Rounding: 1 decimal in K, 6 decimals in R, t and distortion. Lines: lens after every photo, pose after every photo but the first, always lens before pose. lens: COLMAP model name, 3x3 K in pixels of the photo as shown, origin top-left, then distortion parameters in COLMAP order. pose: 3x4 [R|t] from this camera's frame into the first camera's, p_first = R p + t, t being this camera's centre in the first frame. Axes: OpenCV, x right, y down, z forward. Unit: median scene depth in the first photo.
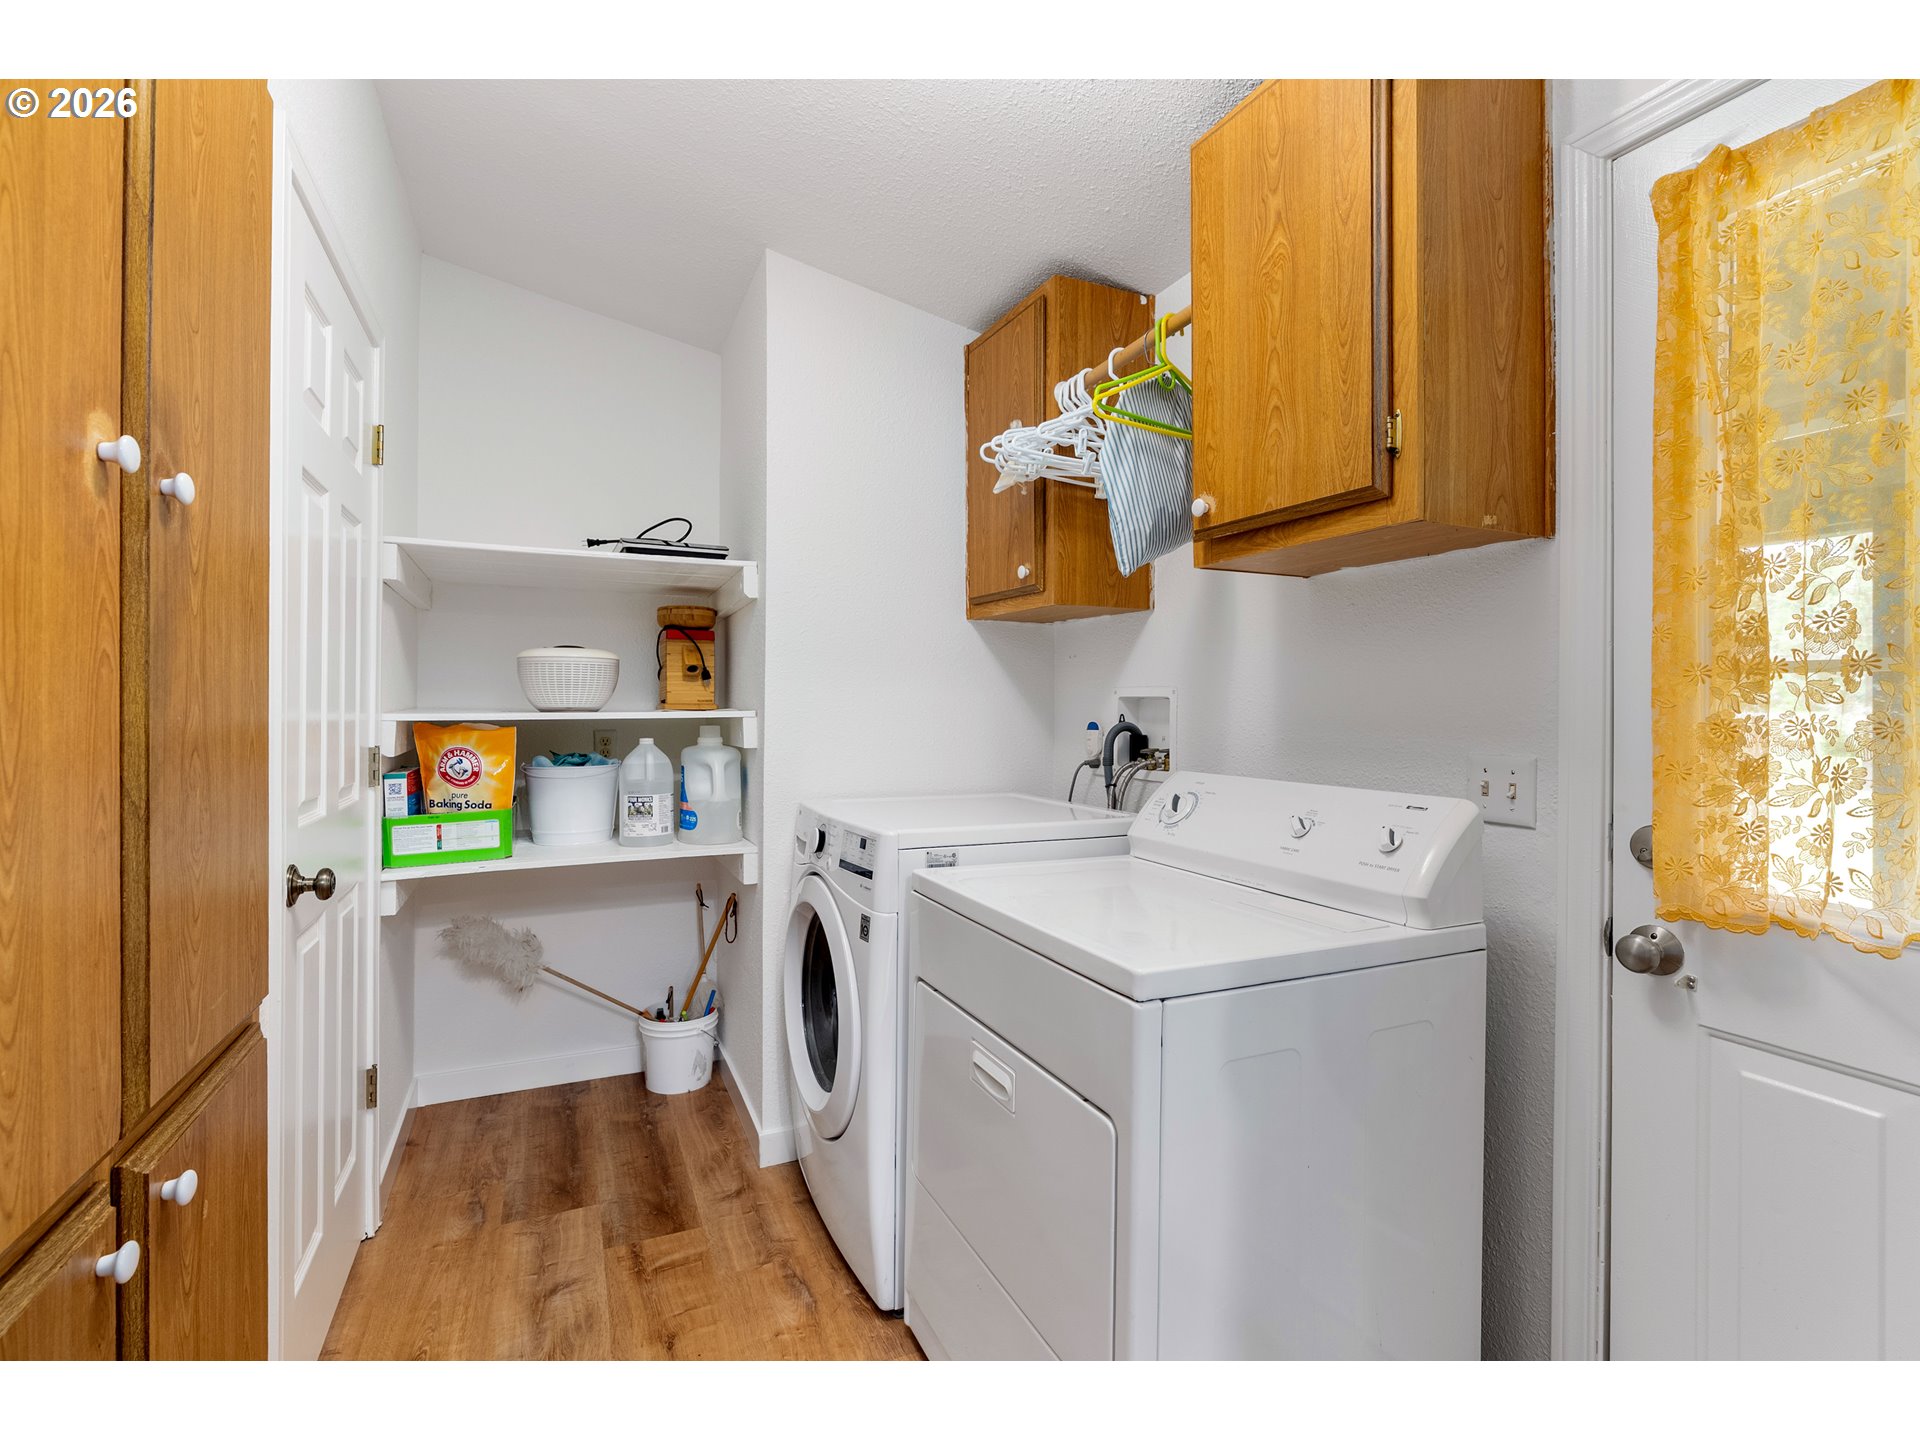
lens RADIAL K [[886.0, 0, 959.5], [0, 886.0, 714.0], [0, 0, 1]] dist [-0.006516, -0.000037]
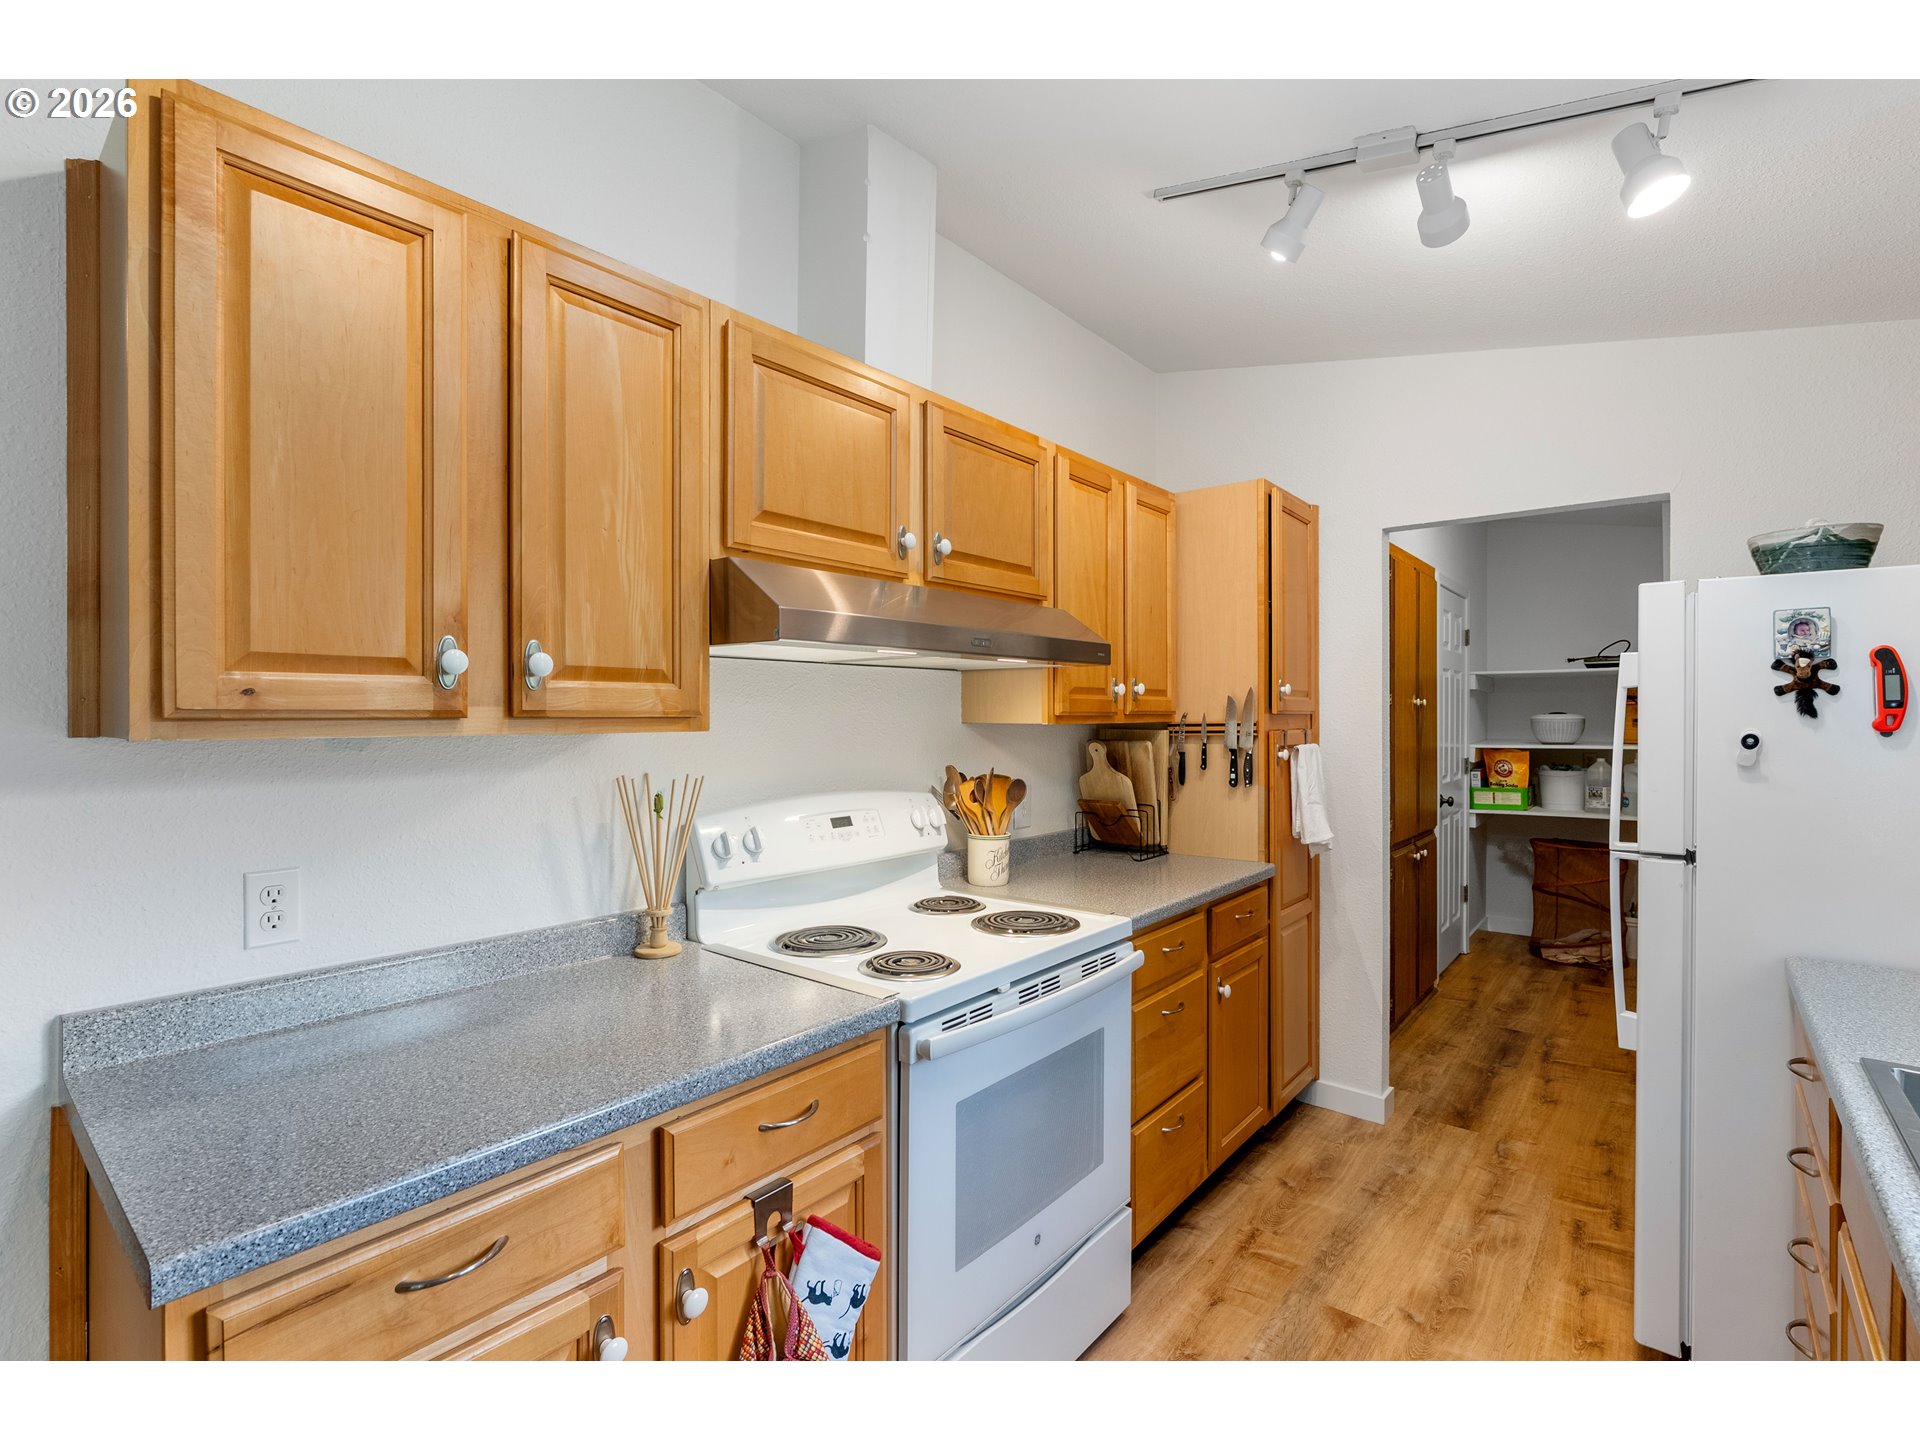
lens RADIAL K [[886.0, 0, 959.5], [0, 886.0, 714.0], [0, 0, 1]] dist [-0.006516, -0.000037]
pose [[0.440753, -0.004827, -0.897616, 0.877187], [0.001741, 0.999988, -0.004522, -0.072875], [0.897627, 0.000430, 0.440756, -1.282829]]
